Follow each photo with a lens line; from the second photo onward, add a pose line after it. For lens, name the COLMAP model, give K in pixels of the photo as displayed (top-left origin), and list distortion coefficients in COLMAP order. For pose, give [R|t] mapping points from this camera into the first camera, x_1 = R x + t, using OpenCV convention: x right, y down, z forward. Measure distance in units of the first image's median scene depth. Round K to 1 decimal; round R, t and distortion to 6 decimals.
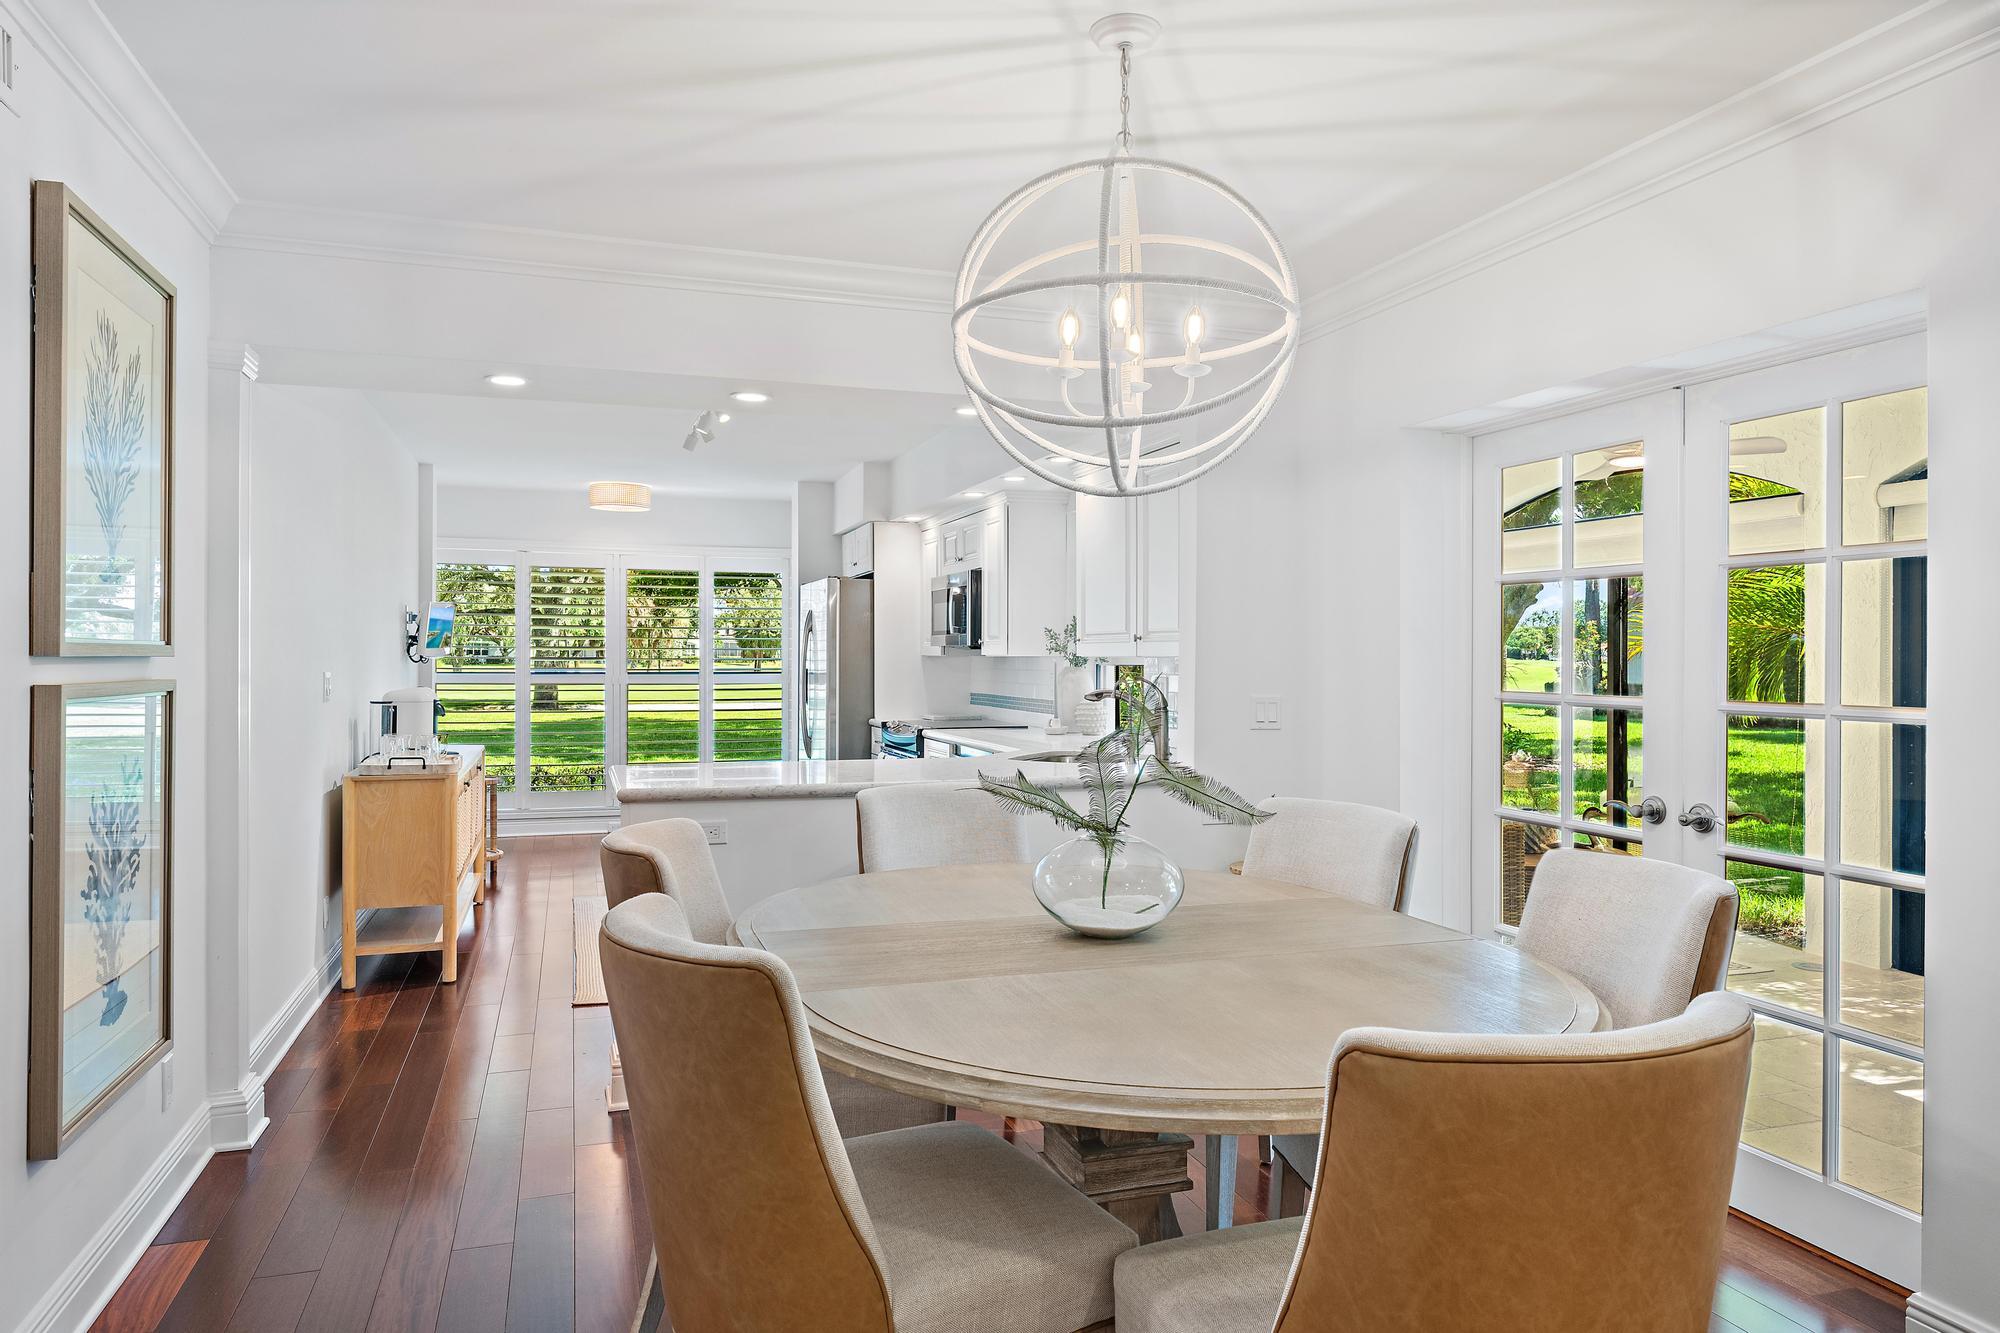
lens RADIAL K [[1284.7, 0, 1001.1], [0, 1284.7, 660.0], [0, 0, 1]] dist [0.006439, 0.001557]
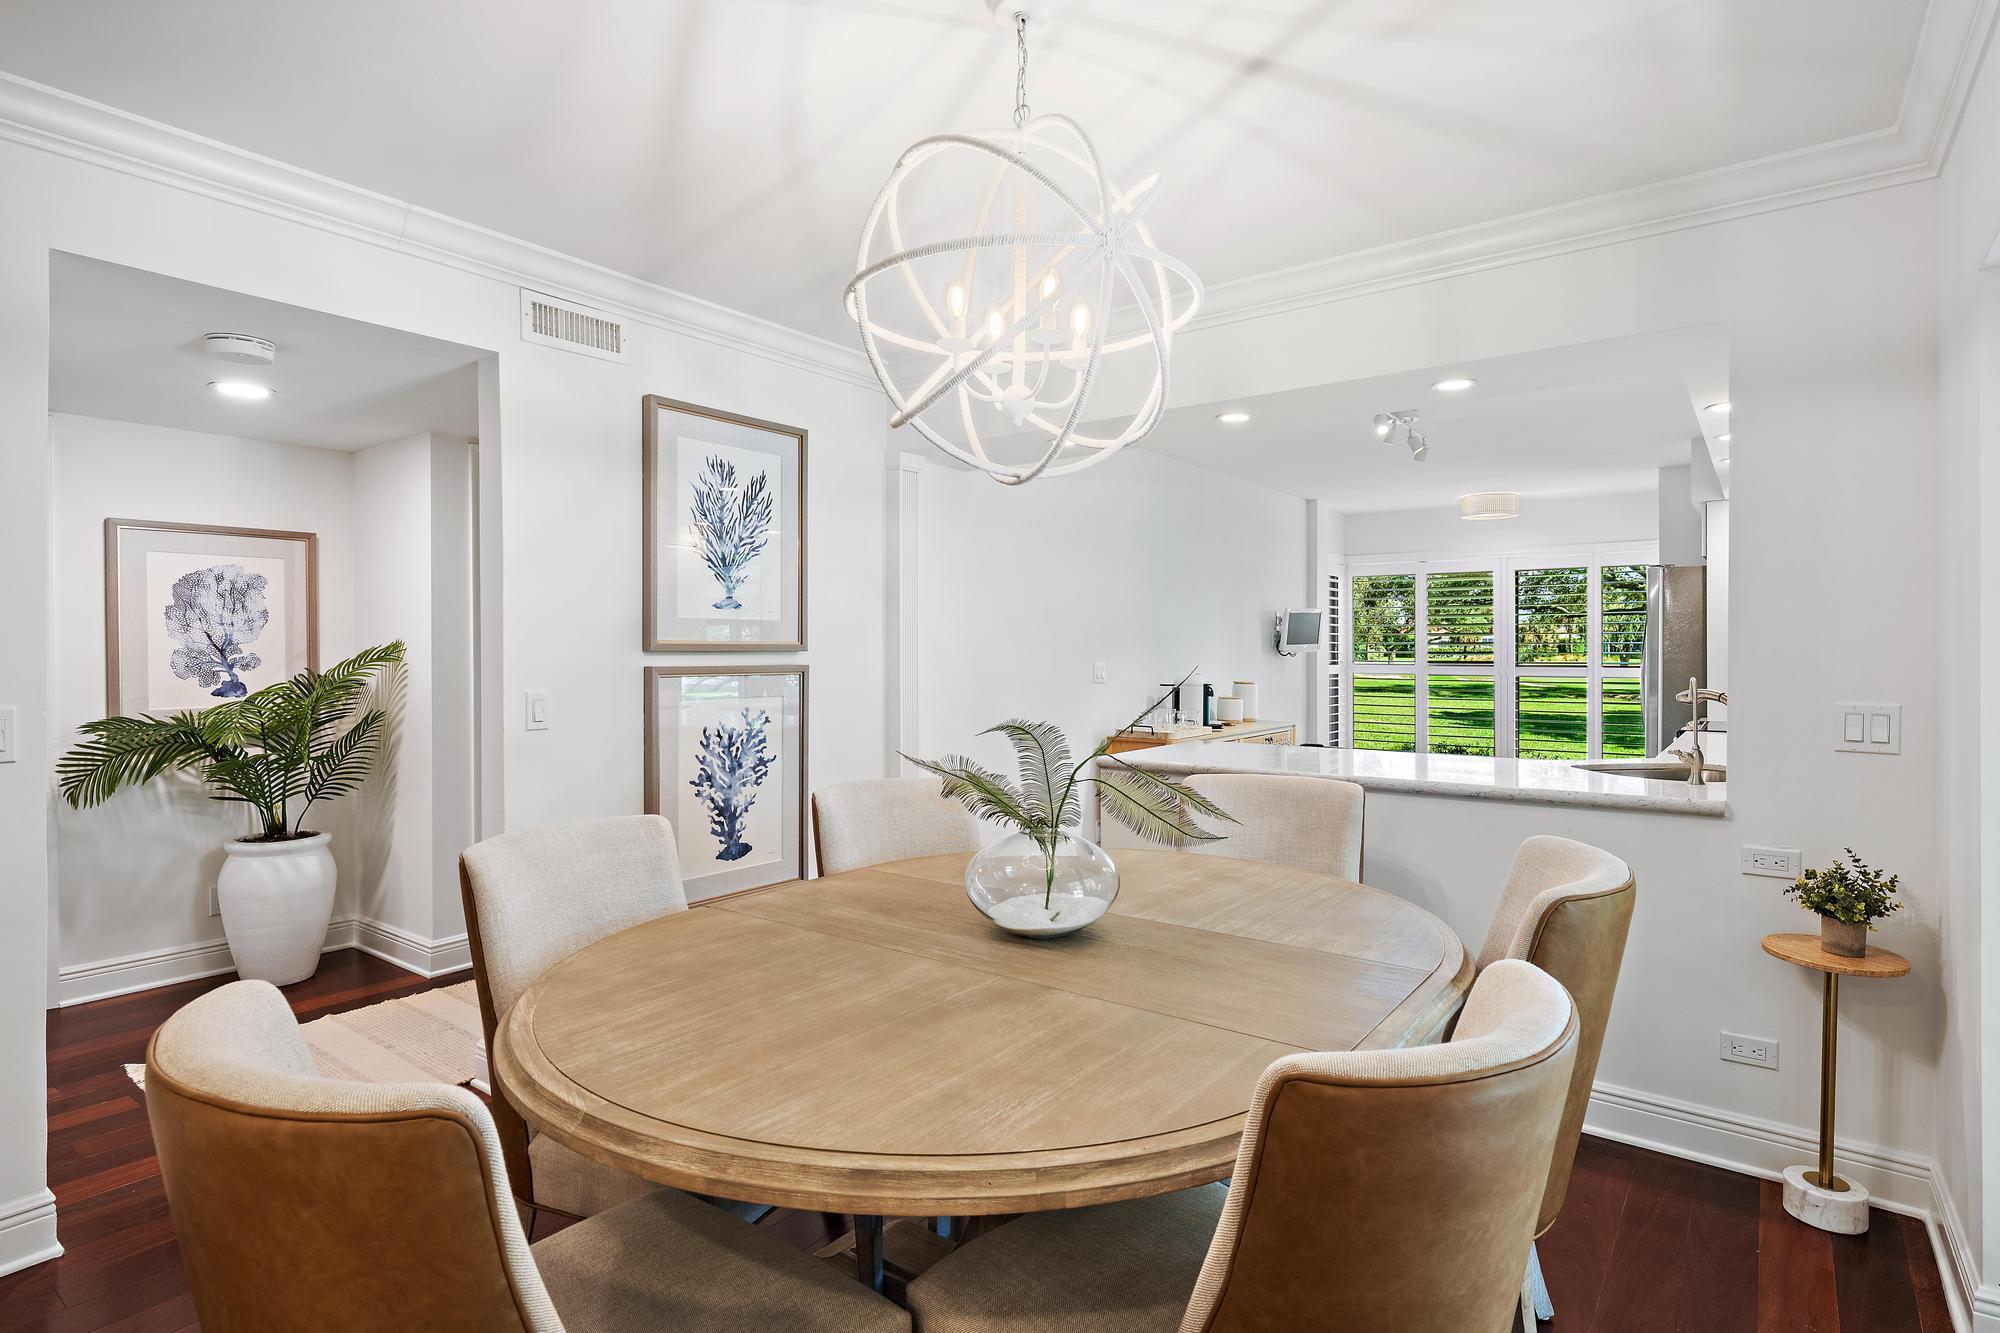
lens RADIAL K [[1036.6, 0, 997.9], [0, 1036.6, 668.5], [0, 0, 1]] dist [0.001544, 0.000118]
pose [[0.567840, 0.008207, -0.823098, 0.223965], [0.002604, 0.999927, 0.011767, 0.001619], [0.823135, -0.008825, 0.567777, 0.164045]]
